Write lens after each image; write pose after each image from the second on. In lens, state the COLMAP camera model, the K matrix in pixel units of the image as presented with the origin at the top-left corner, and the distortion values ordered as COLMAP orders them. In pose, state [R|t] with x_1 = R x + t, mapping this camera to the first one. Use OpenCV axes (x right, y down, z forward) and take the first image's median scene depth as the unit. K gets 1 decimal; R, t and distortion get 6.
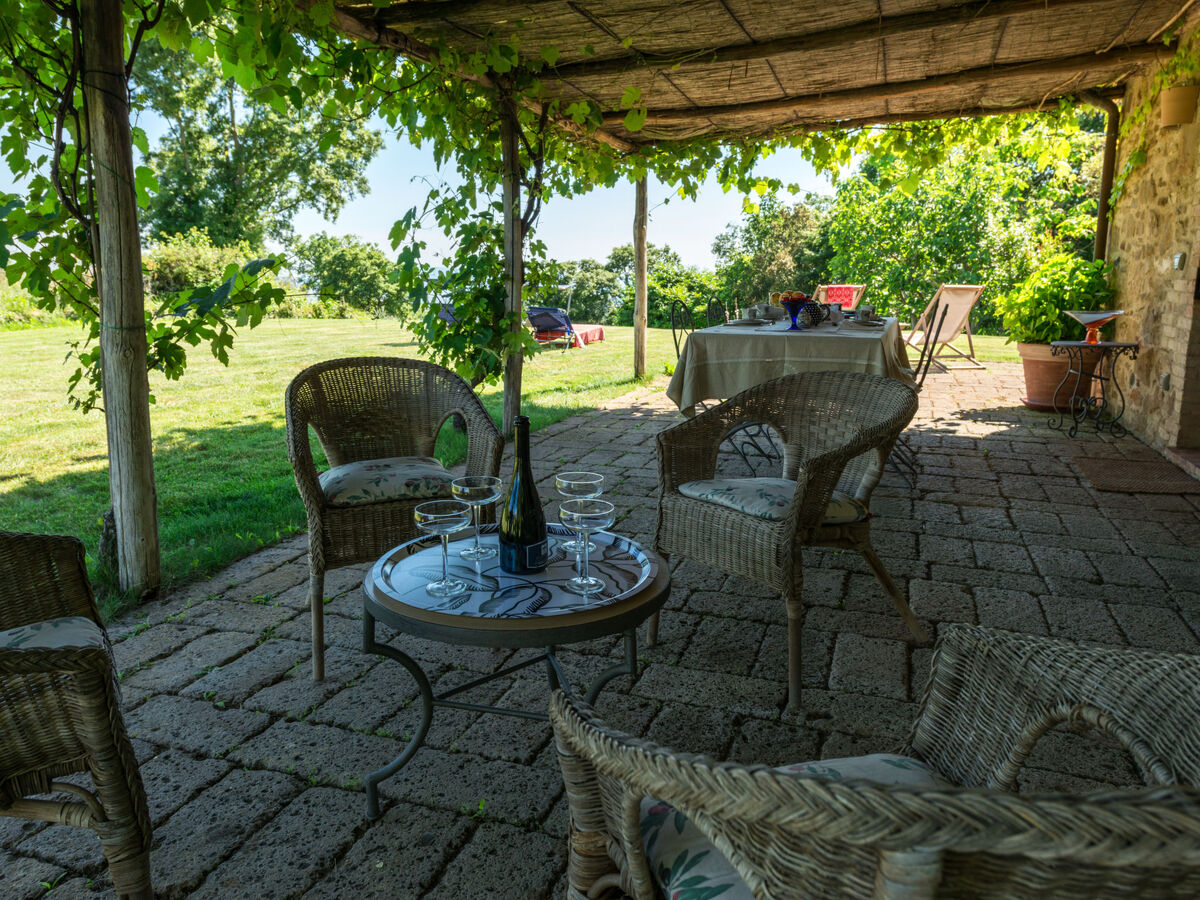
lens RADIAL K [[888.3, 0, 594.7], [0, 888.3, 423.0], [0, 0, 1]] dist [0.020185, -0.017534]
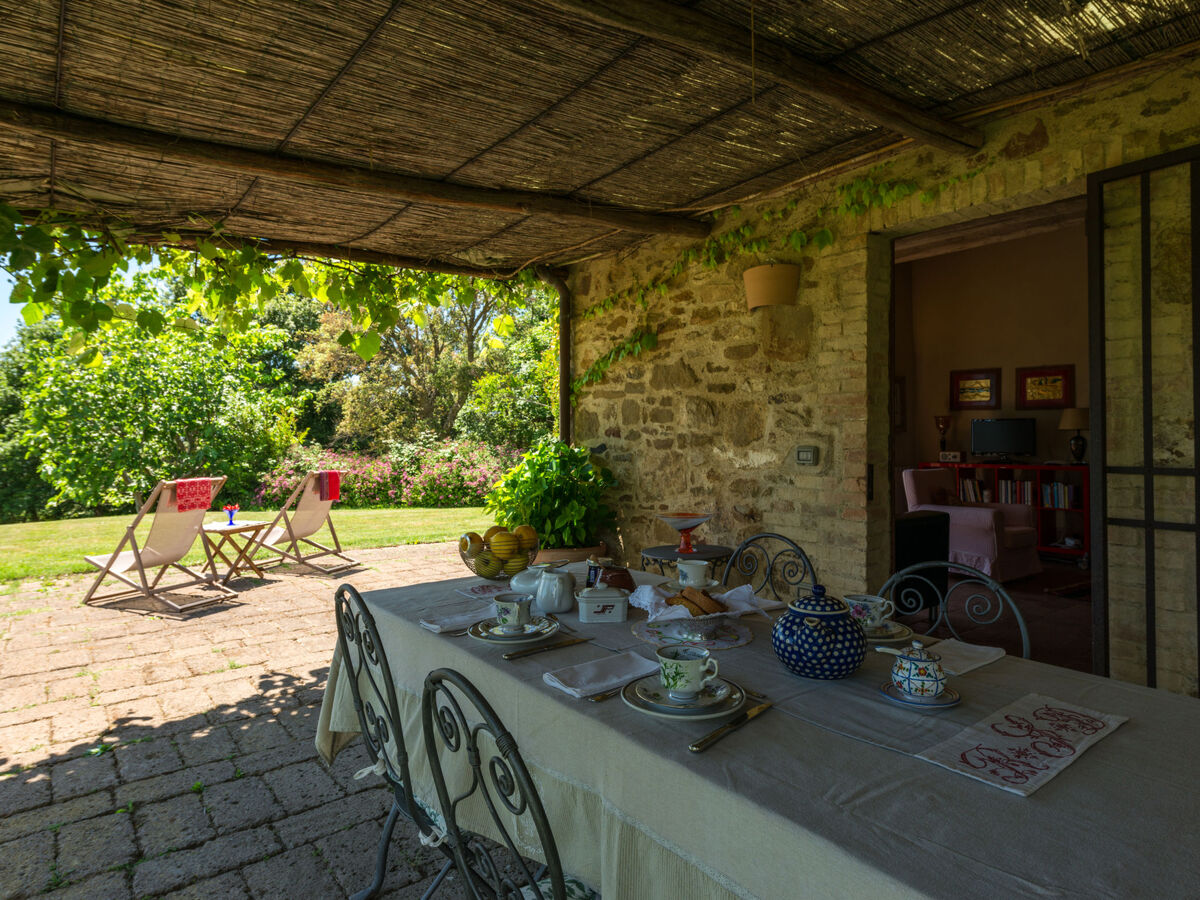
lens RADIAL K [[703.3, 0, 596.5], [0, 703.3, 427.0], [0, 0, 1]] dist [0.003596, 0.000026]
pose [[0.532166, 0.009925, 0.846582, -0.029652], [0.146177, 0.983838, -0.103421, -0.115959], [-0.833926, 0.178788, 0.522114, 0.558318]]
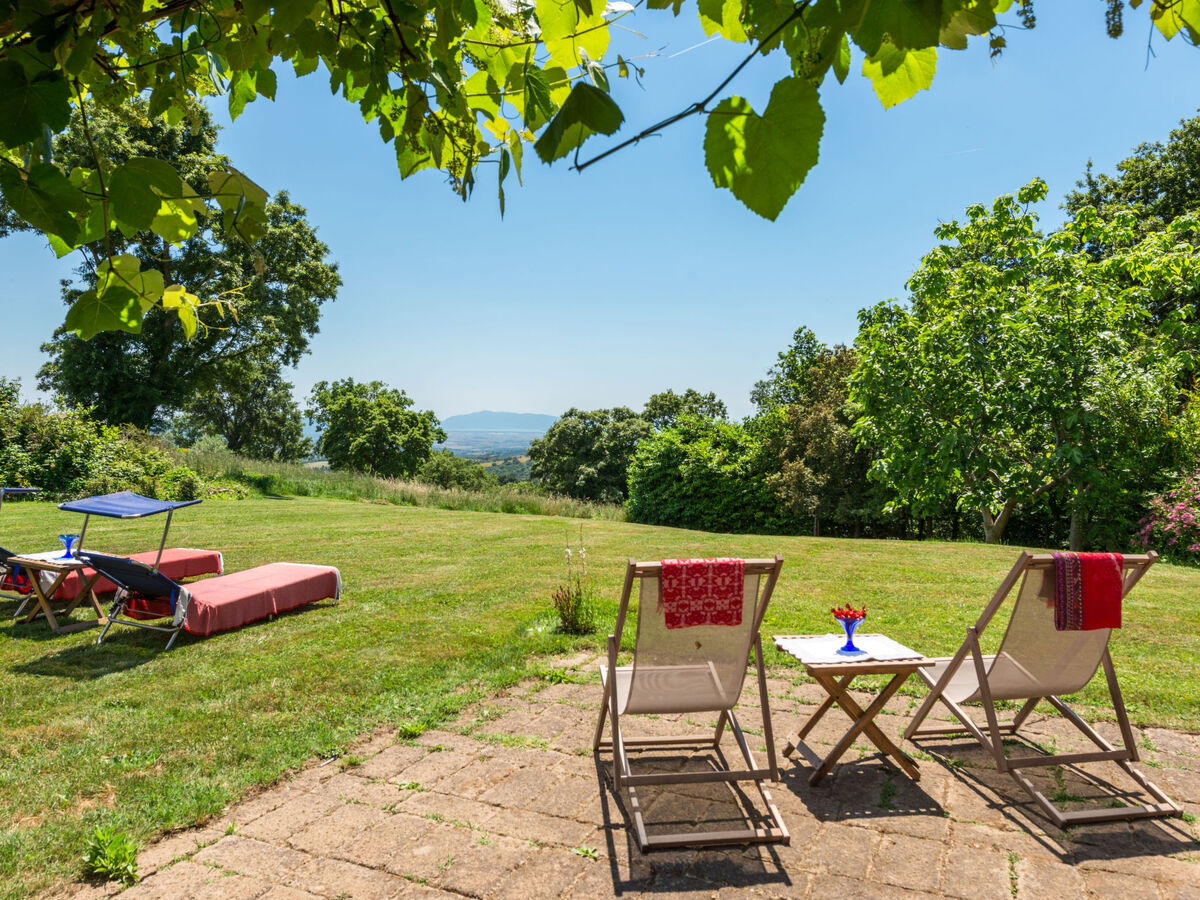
lens RADIAL K [[888.3, 0, 598.5], [0, 888.3, 416.6], [0, 0, 1]] dist [0.020185, -0.017534]
pose [[0.996855, 0.002773, -0.079197, 0.334927], [-0.015926, 0.986008, -0.165935, -0.192199], [0.077629, 0.166674, 0.982951, 0.847103]]
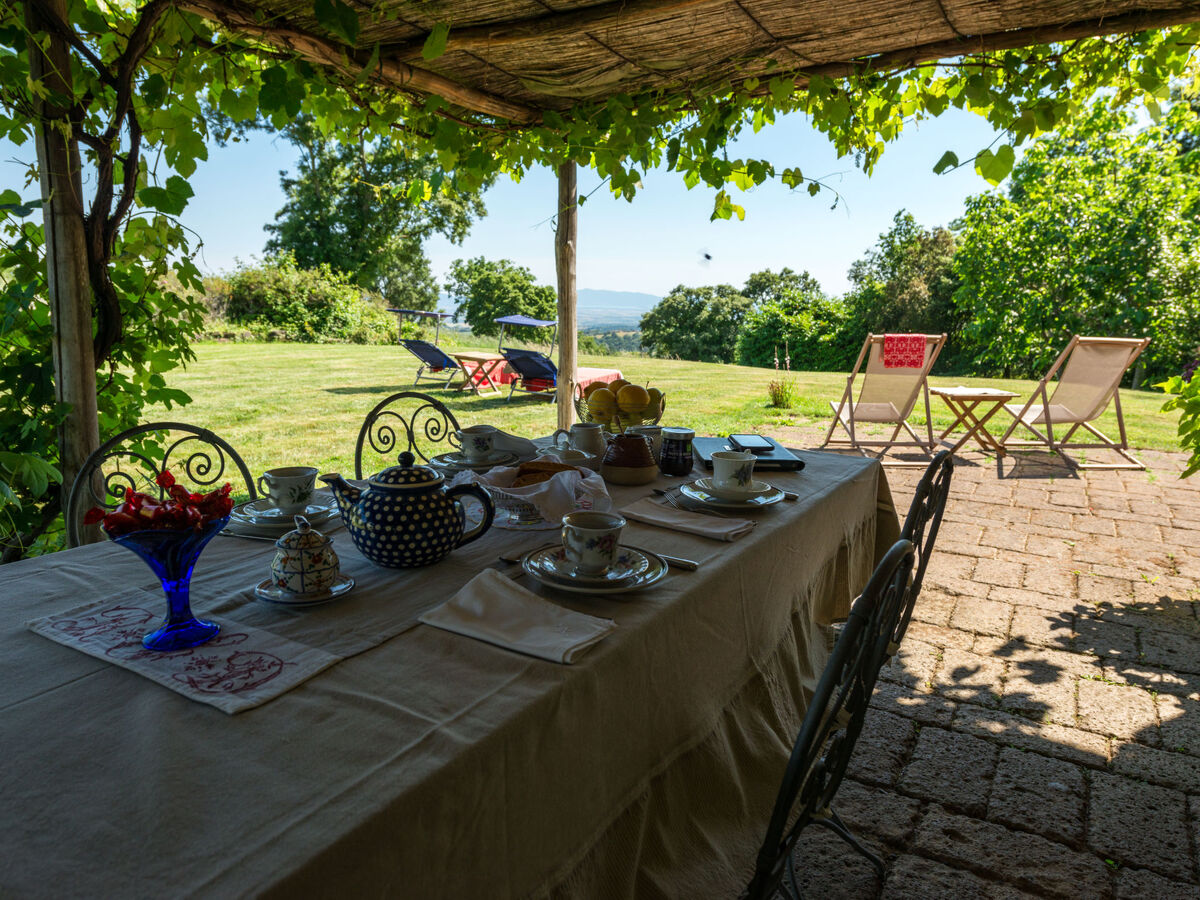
lens RADIAL K [[818.3, 0, 595.4], [0, 818.3, 423.2], [0, 0, 1]] dist [0.023185, -0.027059]
pose [[0.982163, 0.042798, -0.183095, 0.210202], [-0.045164, 0.998941, -0.008772, -0.093436], [0.182526, 0.016885, 0.983056, 0.462079]]
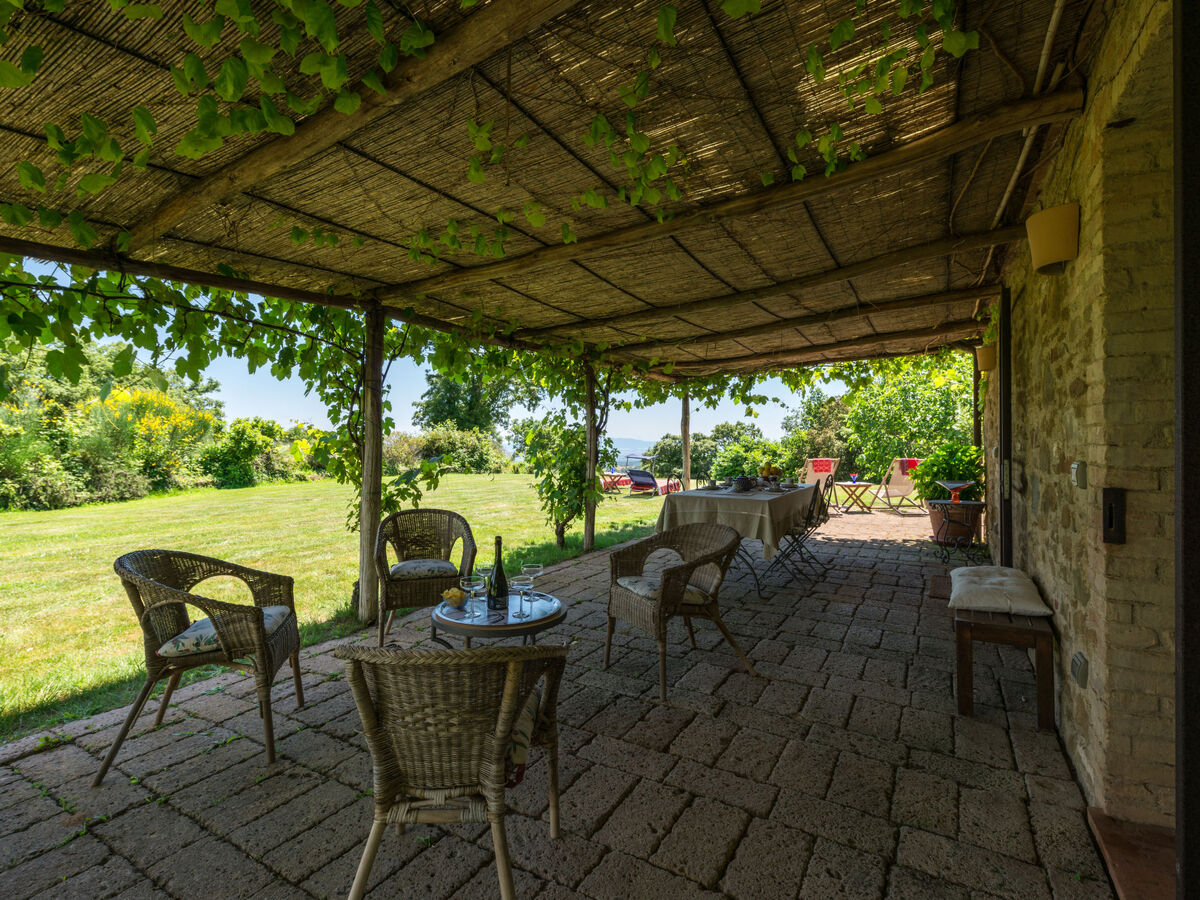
lens RADIAL K [[601.1, 0, 590.1], [0, 601.1, 430.7], [0, 0, 1]] dist [0.004263, 0.000160]
pose [[0.980496, -0.006881, -0.196418, 0.108629], [-0.029023, 0.983360, -0.179333, -0.003511], [0.194383, 0.181536, 0.963981, -0.126979]]
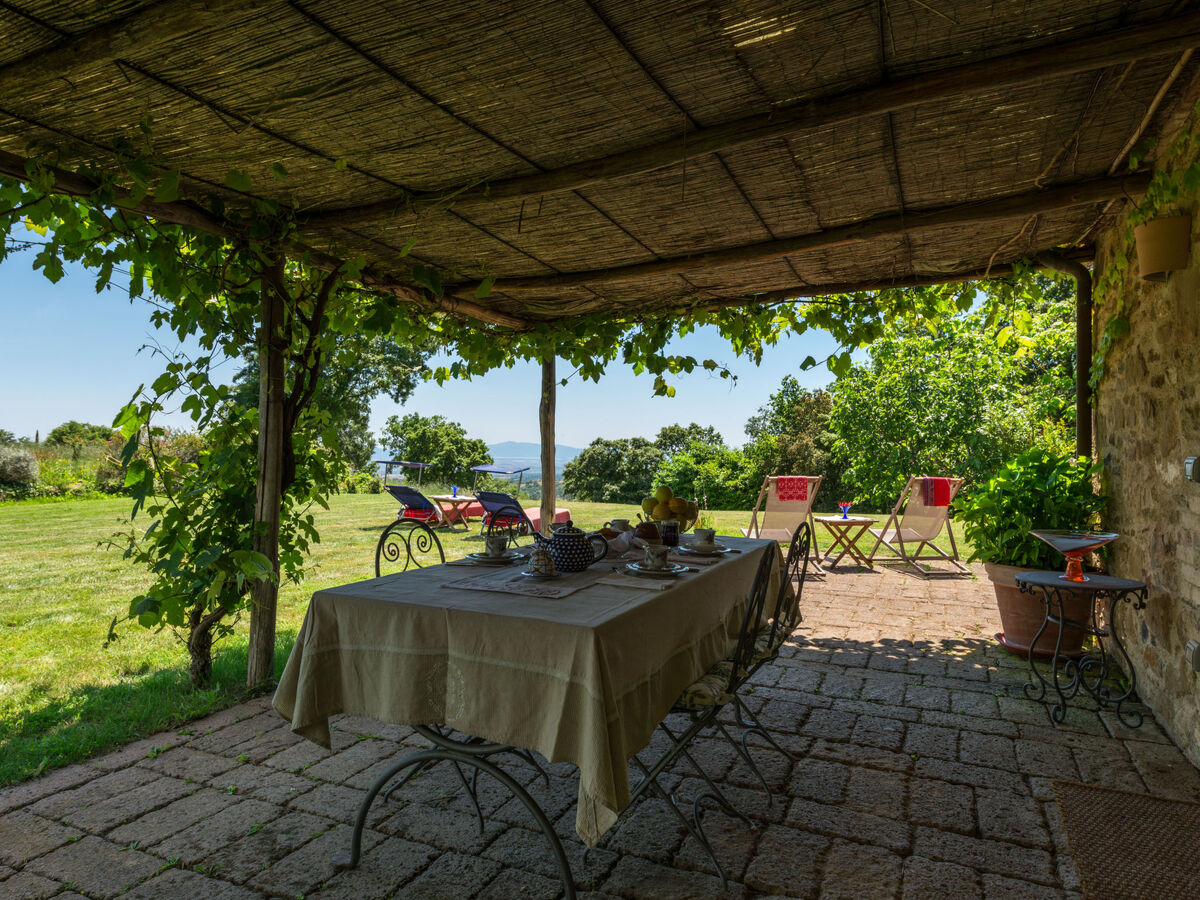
lens RADIAL K [[768.7, 0, 596.5], [0, 768.7, 422.4], [0, 0, 1]] dist [0.018737, -0.006671]
pose [[0.996320, 0.005583, -0.085532, 0.185832], [-0.022513, 0.979887, -0.198282, -0.063784], [0.082705, 0.199477, 0.976406, 0.279880]]
